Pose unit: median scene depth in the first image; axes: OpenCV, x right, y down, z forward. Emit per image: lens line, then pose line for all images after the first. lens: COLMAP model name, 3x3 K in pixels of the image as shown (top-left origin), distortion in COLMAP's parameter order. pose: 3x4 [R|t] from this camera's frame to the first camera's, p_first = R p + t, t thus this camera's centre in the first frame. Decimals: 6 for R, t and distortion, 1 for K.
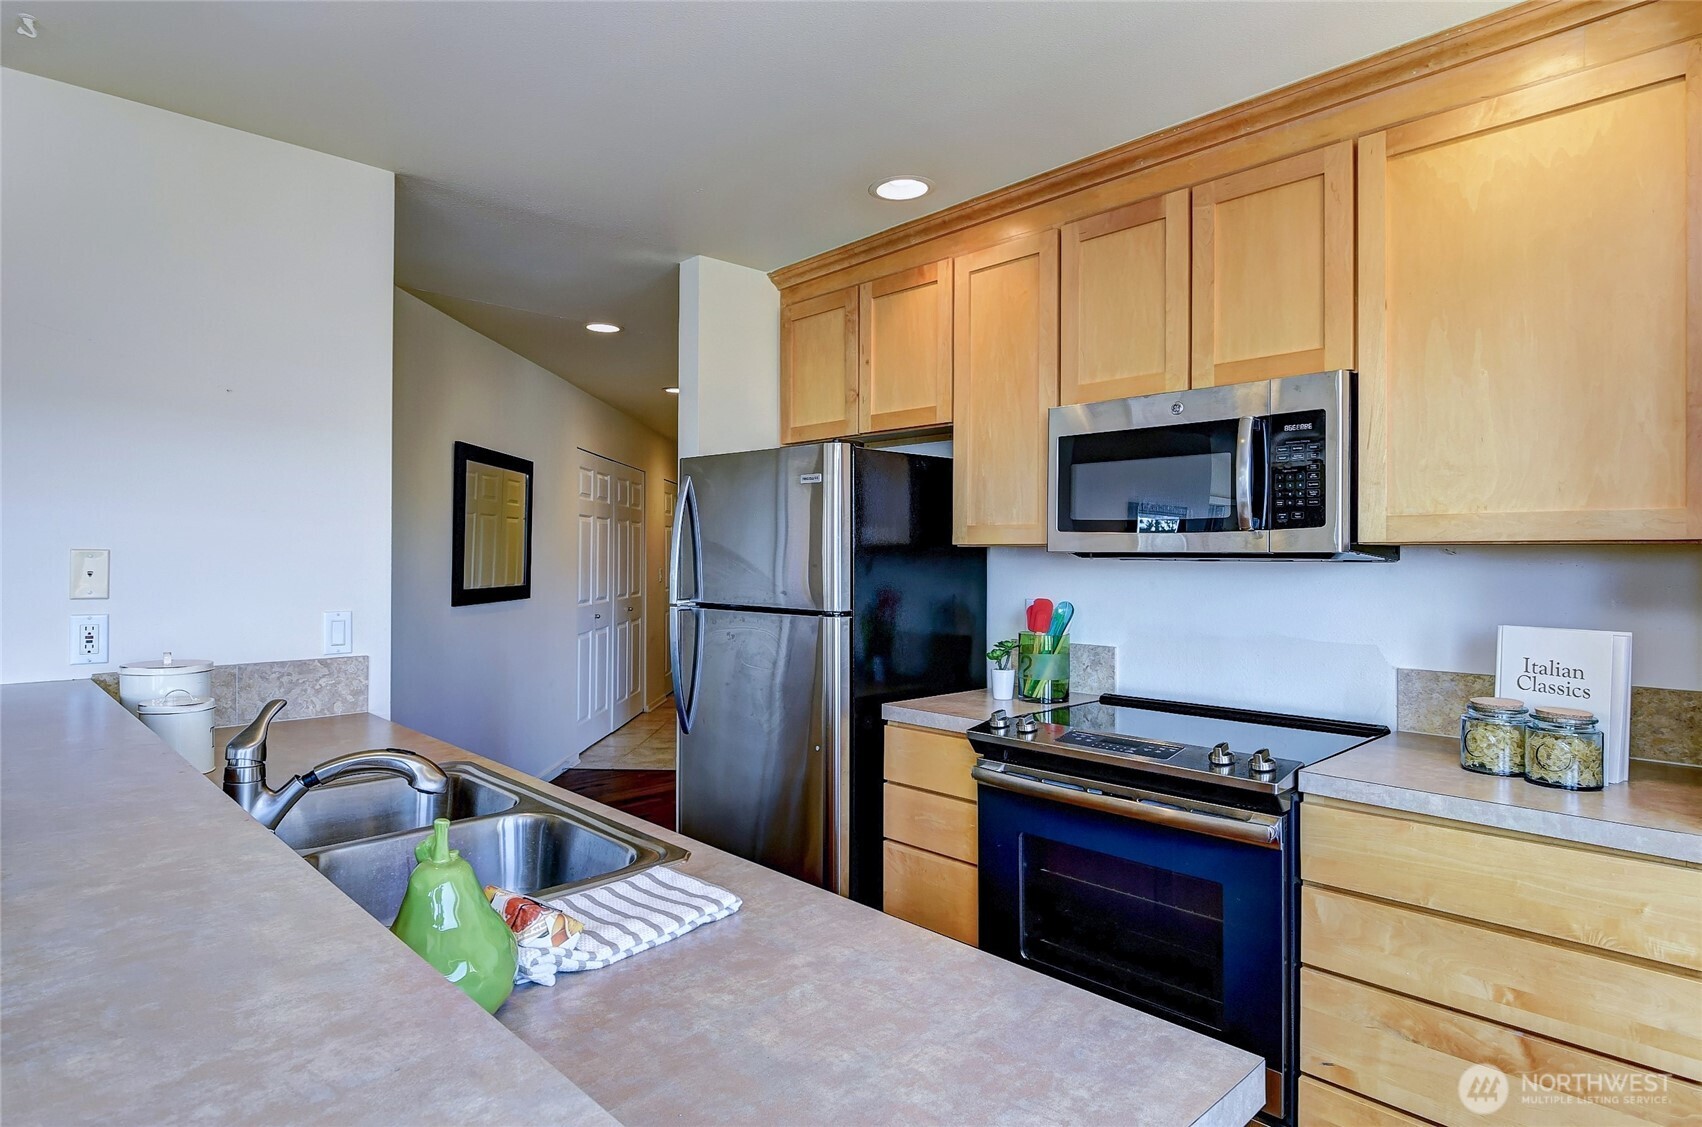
lens RADIAL K [[927.5, 0, 849.2], [0, 927.5, 565.2], [0, 0, 1]] dist [0.001678, -0.002121]
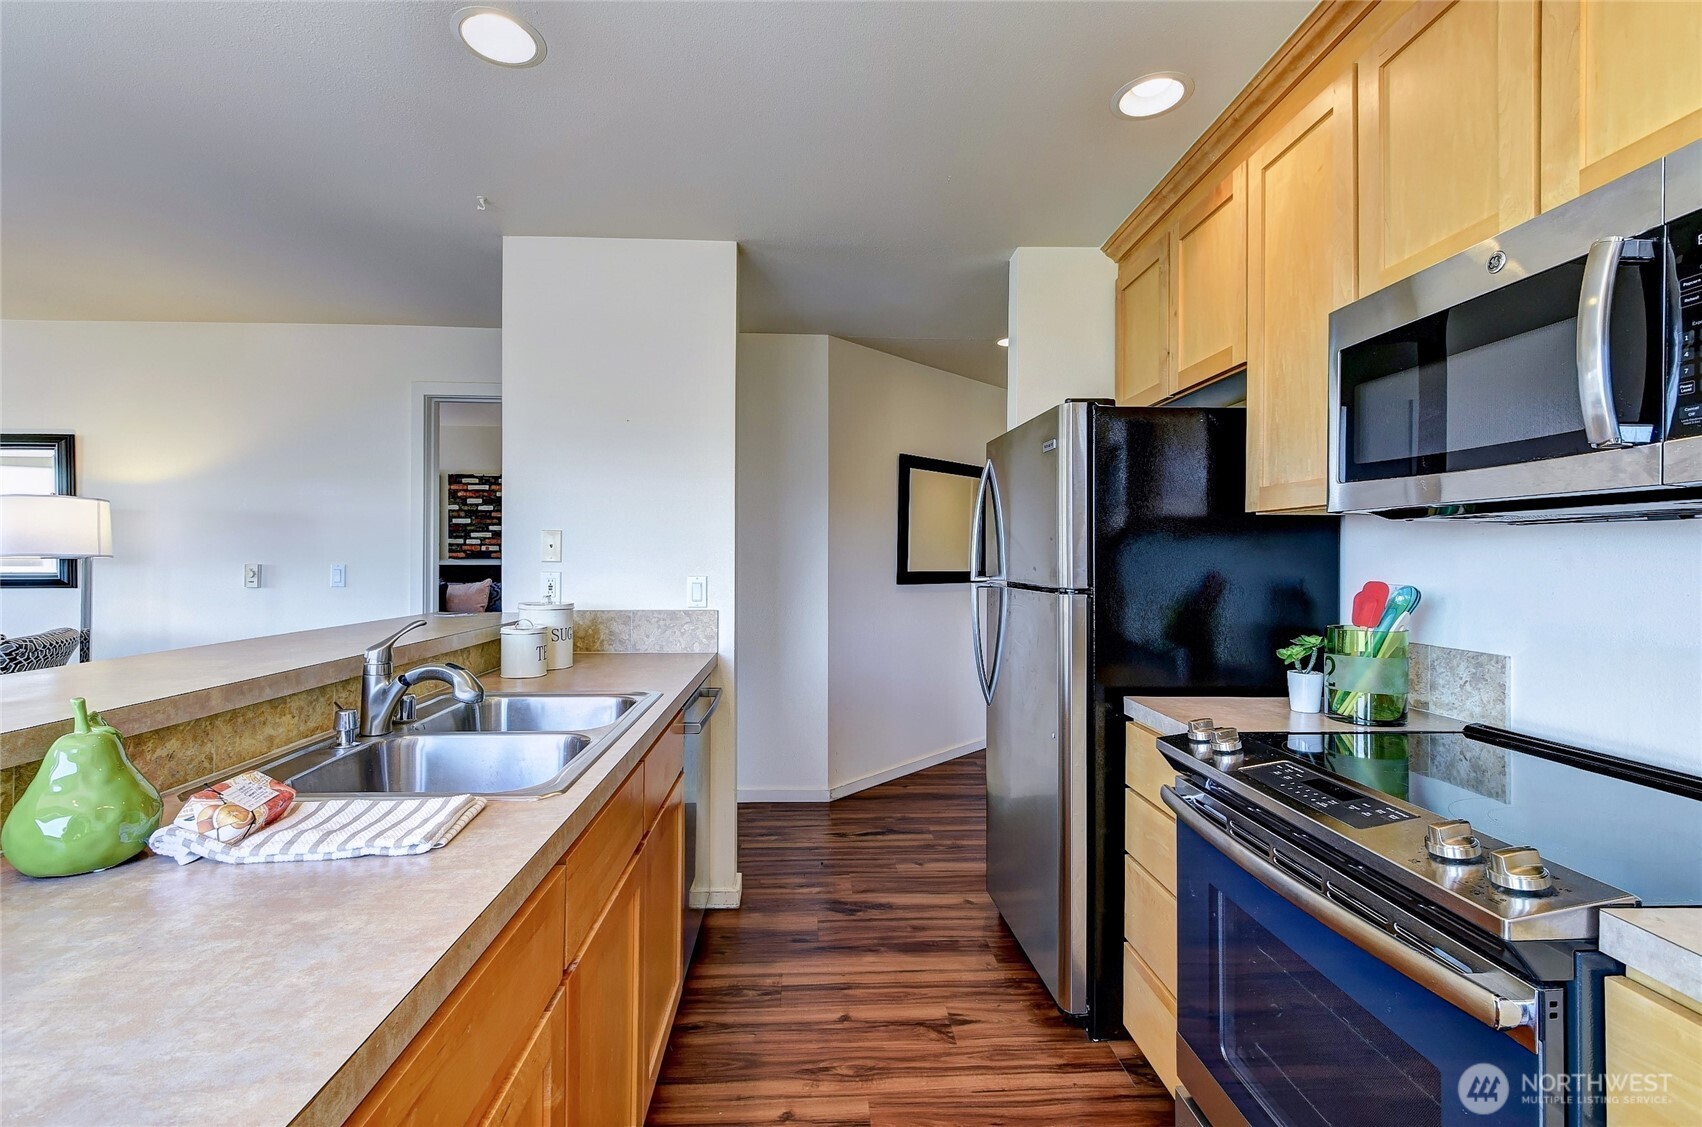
lens RADIAL K [[752.3, 0, 850.3], [0, 752.3, 562.2], [0, 0, 1]] dist [0.002269, -0.000941]
pose [[0.746283, 0.005033, -0.665610, 0.303295], [-0.009364, 0.999952, -0.002939, 0.027179], [0.665563, 0.008426, 0.746294, 0.290515]]
